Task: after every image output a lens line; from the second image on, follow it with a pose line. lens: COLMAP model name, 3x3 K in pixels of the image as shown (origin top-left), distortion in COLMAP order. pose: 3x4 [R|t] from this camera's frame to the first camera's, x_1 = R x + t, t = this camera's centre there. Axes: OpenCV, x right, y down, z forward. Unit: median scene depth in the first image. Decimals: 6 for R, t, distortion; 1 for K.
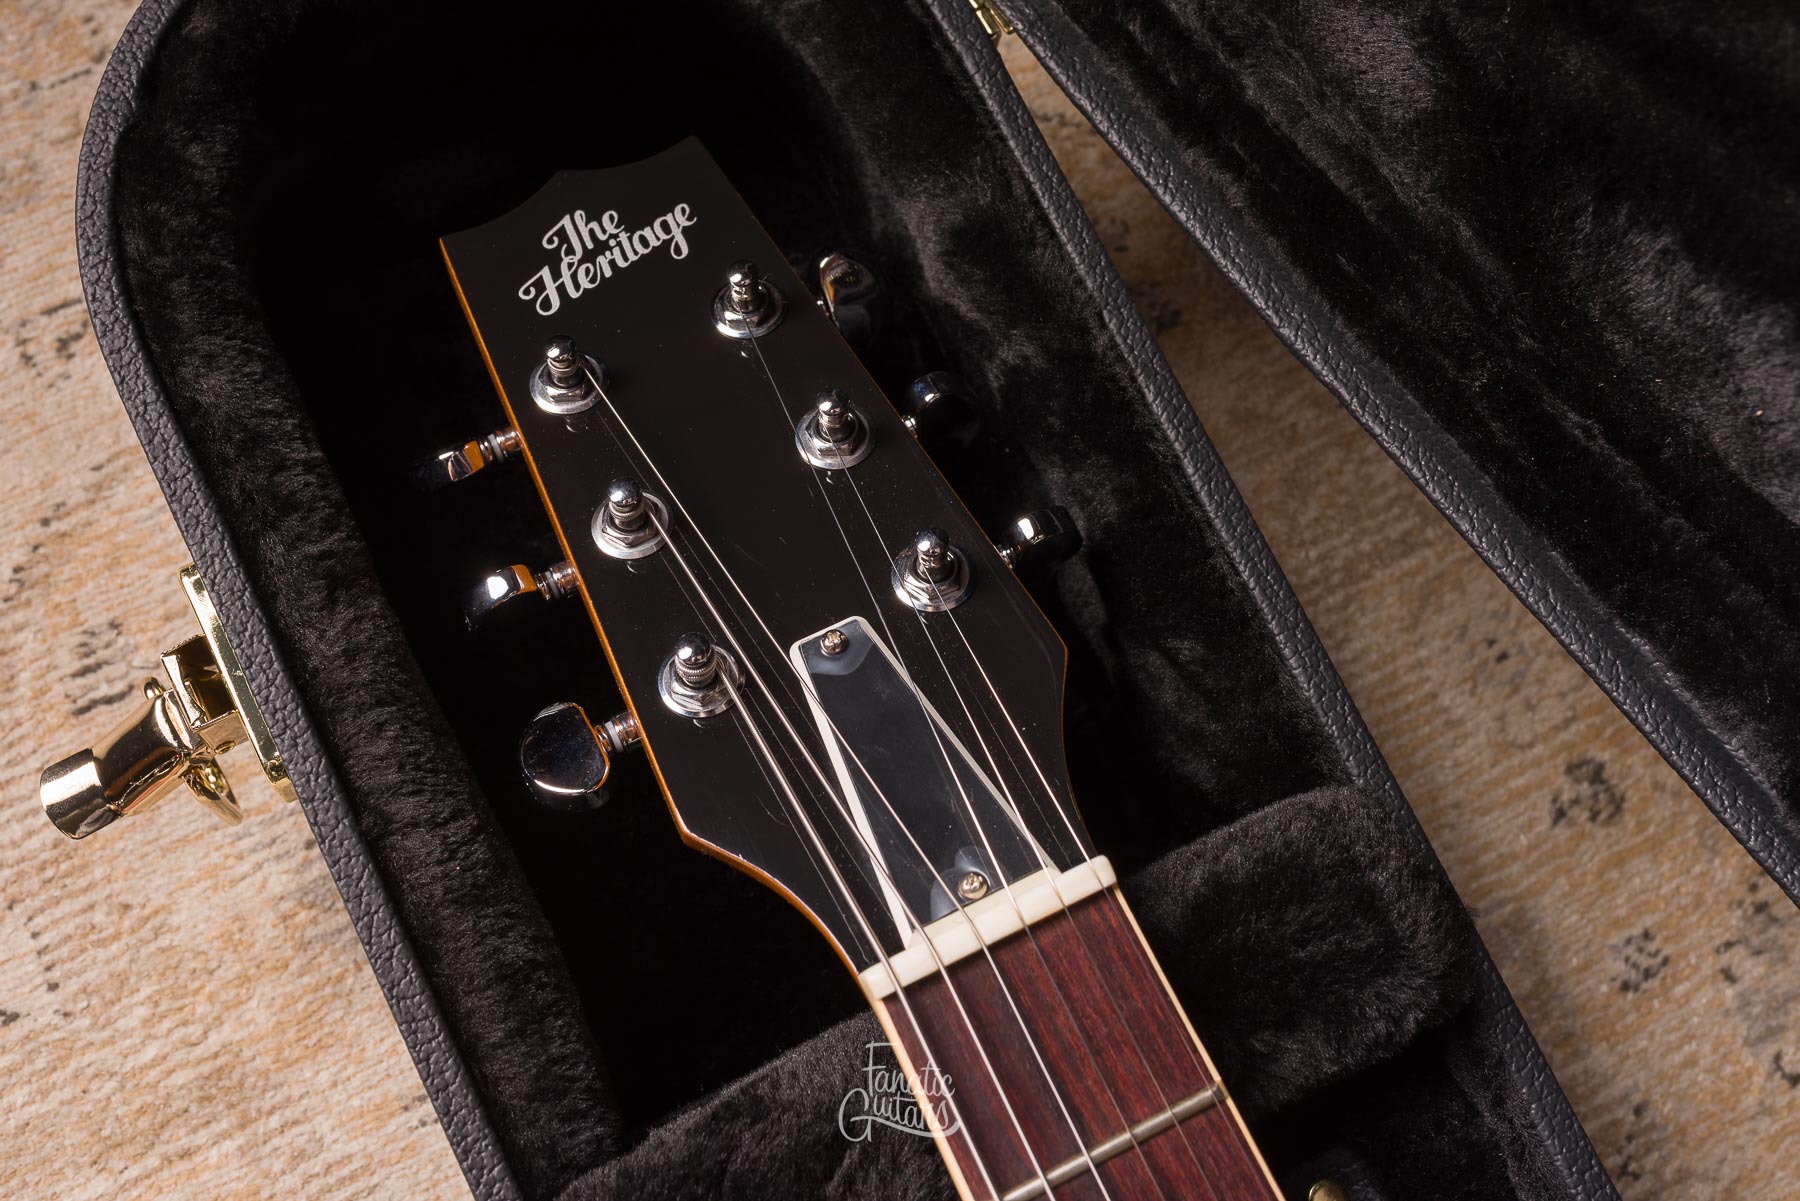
lens RADIAL K [[2120.9, 0, 838.6], [0, 2120.9, 486.9], [0, 0, 1]] dist [0.004082, 0.001138]
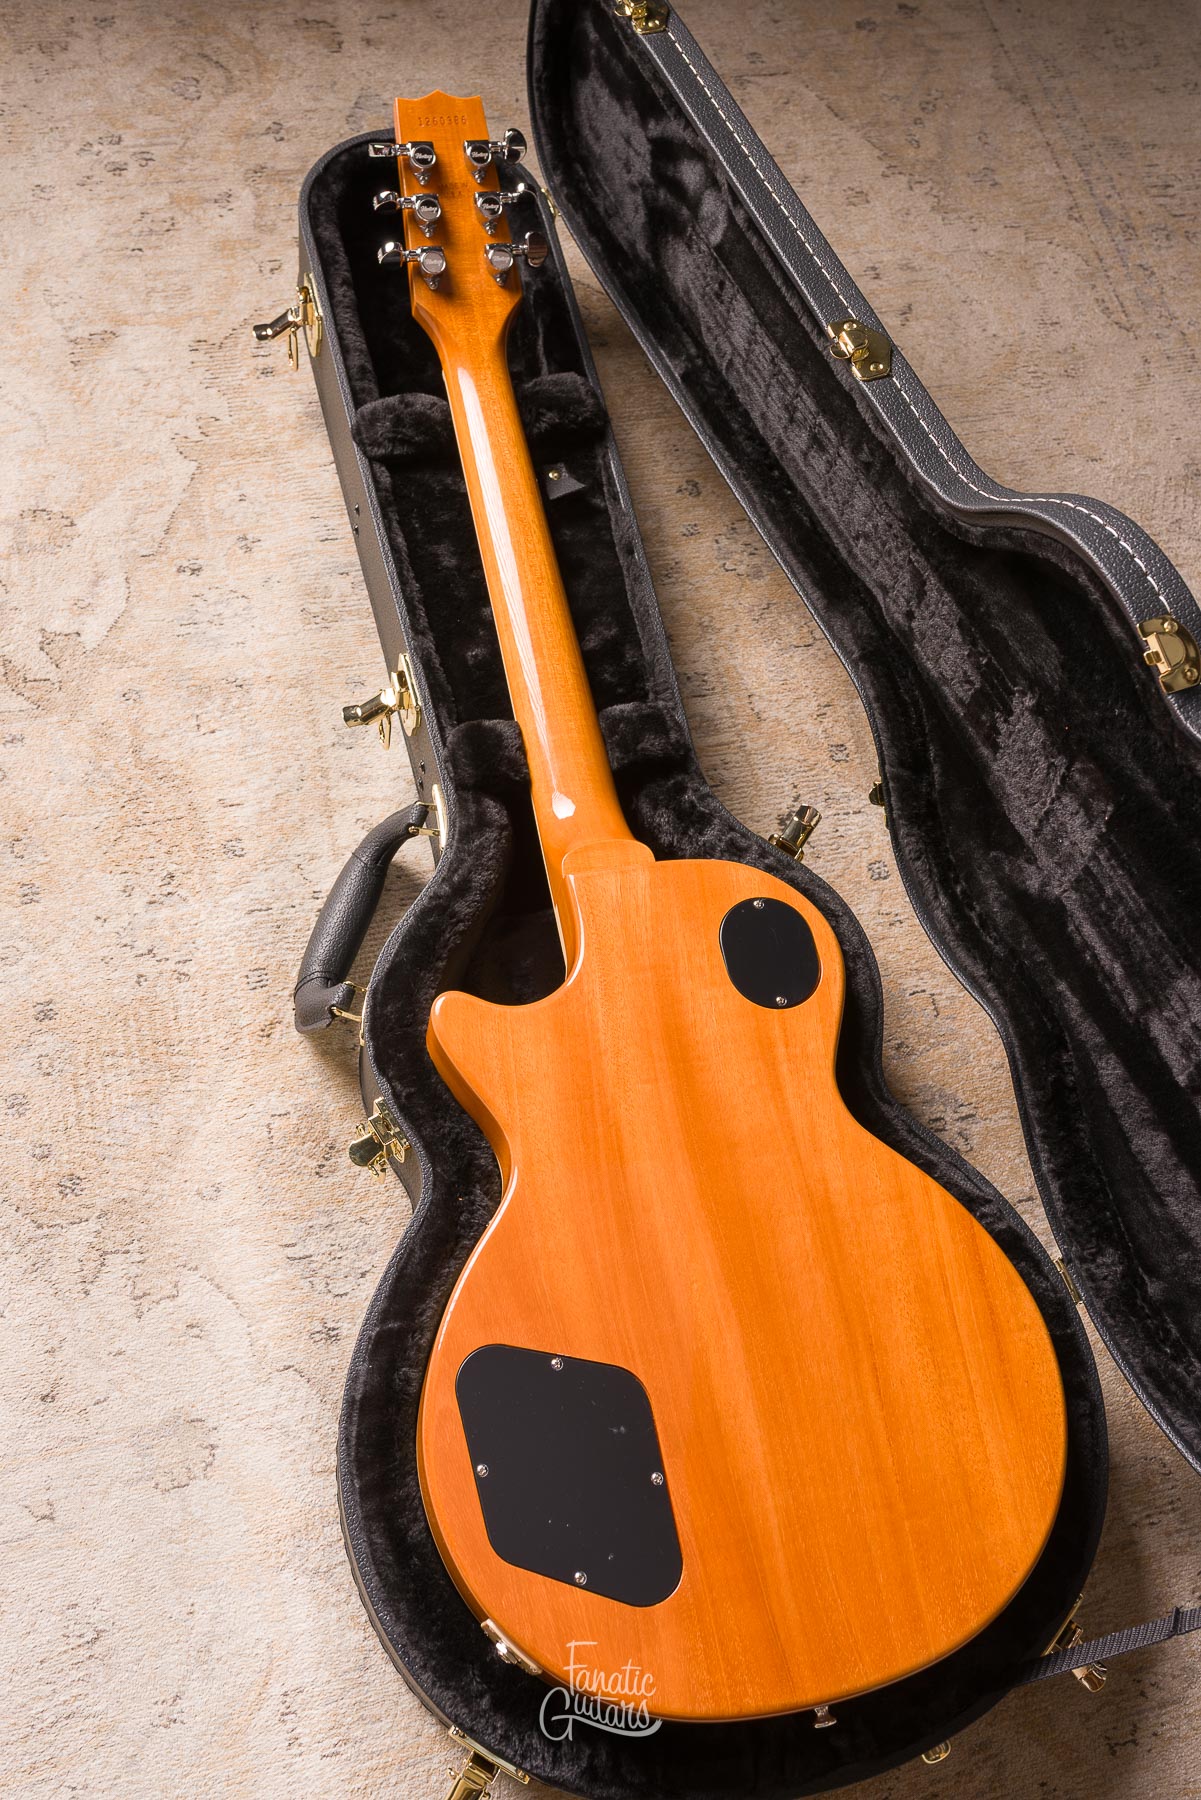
lens RADIAL K [[1714.5, 0, 602.6], [0, 1714.5, 900.5], [0, 0, 1]] dist [-0.002789, -0.003406]
pose [[0.974531, 0.218771, -0.049282, 0.560816], [-0.223616, 0.964557, -0.140093, 1.319487], [0.016887, 0.147545, 0.988911, -1.725590]]
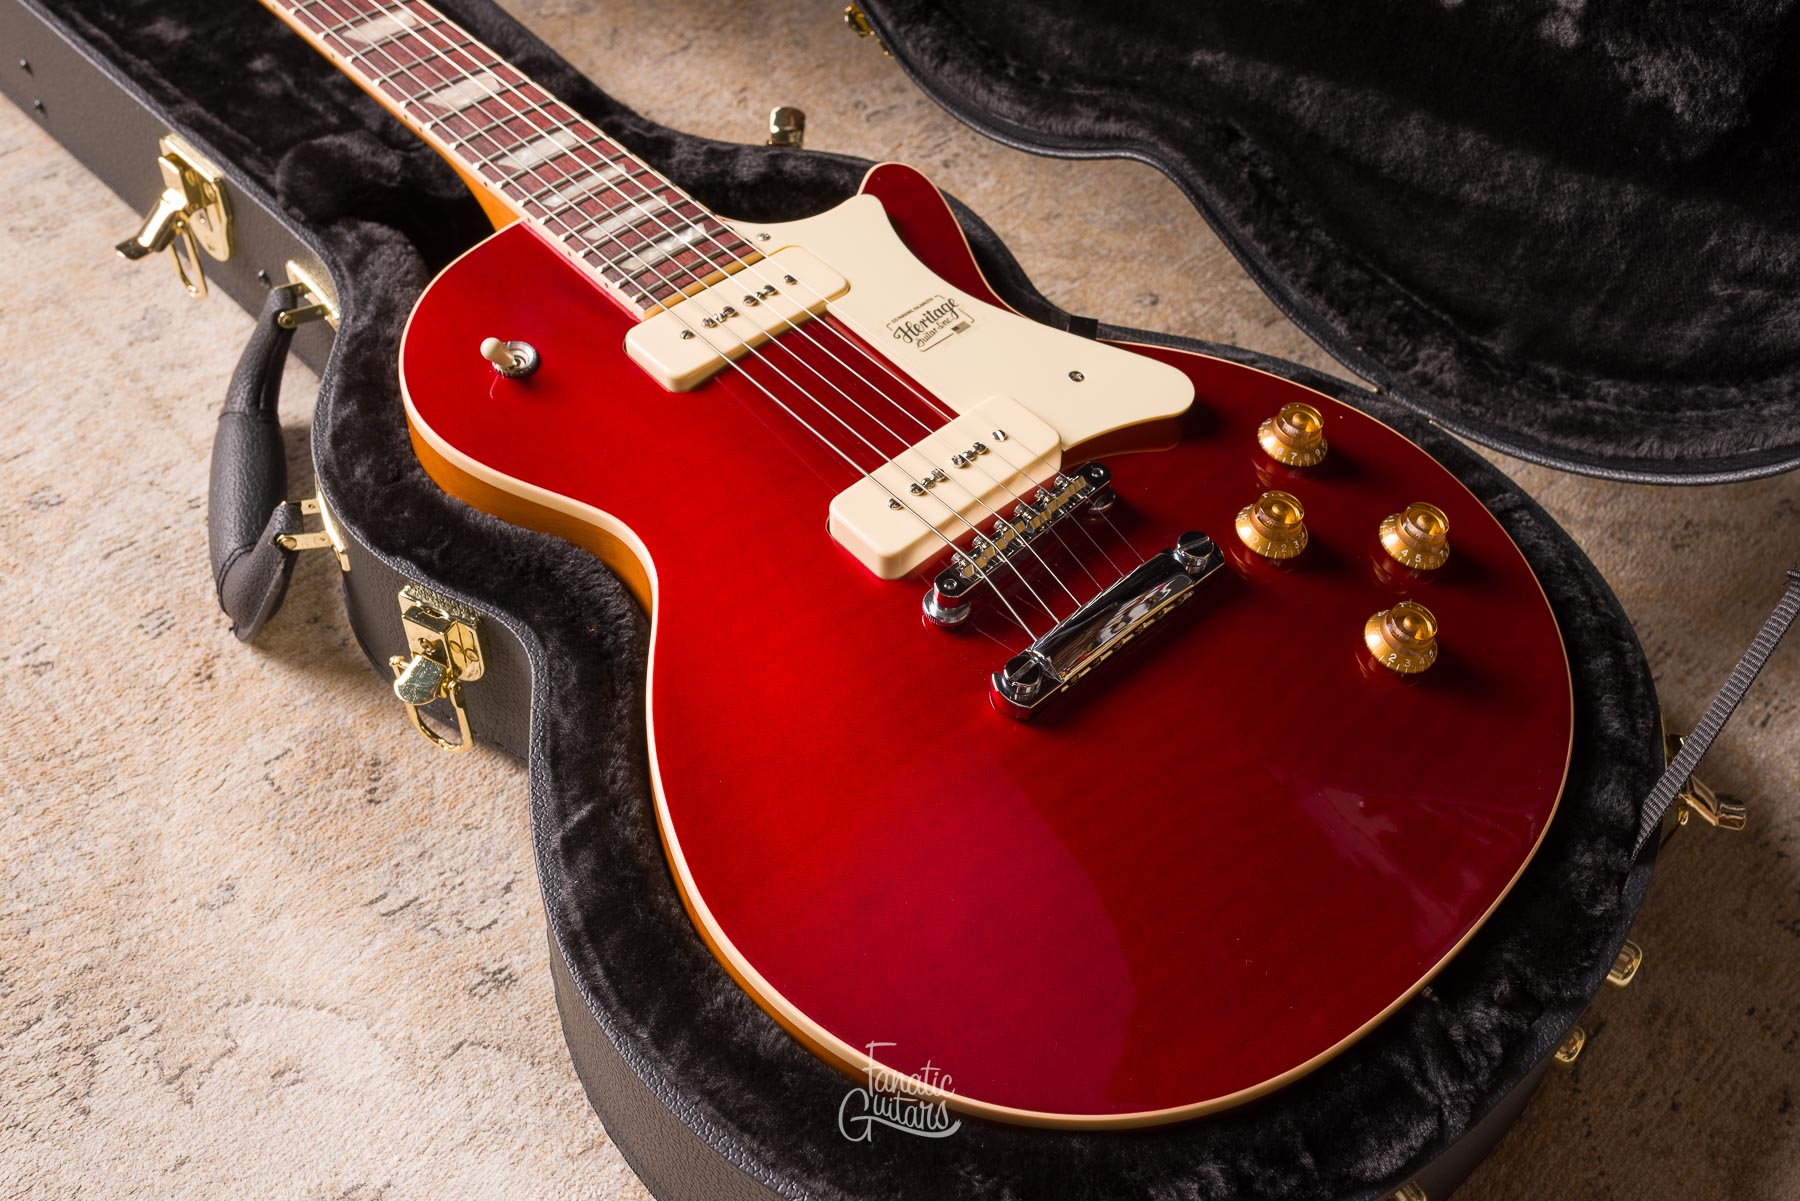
lens RADIAL K [[1898.2, 0, 978.7], [0, 1898.2, 626.7], [0, 0, 1]] dist [-0.005737, 0.000346]
pose [[0.950526, -0.247223, 0.188097, 0.372973], [0.297048, 0.900532, -0.317497, 2.005037], [-0.090895, 0.357663, 0.929417, -0.985677]]
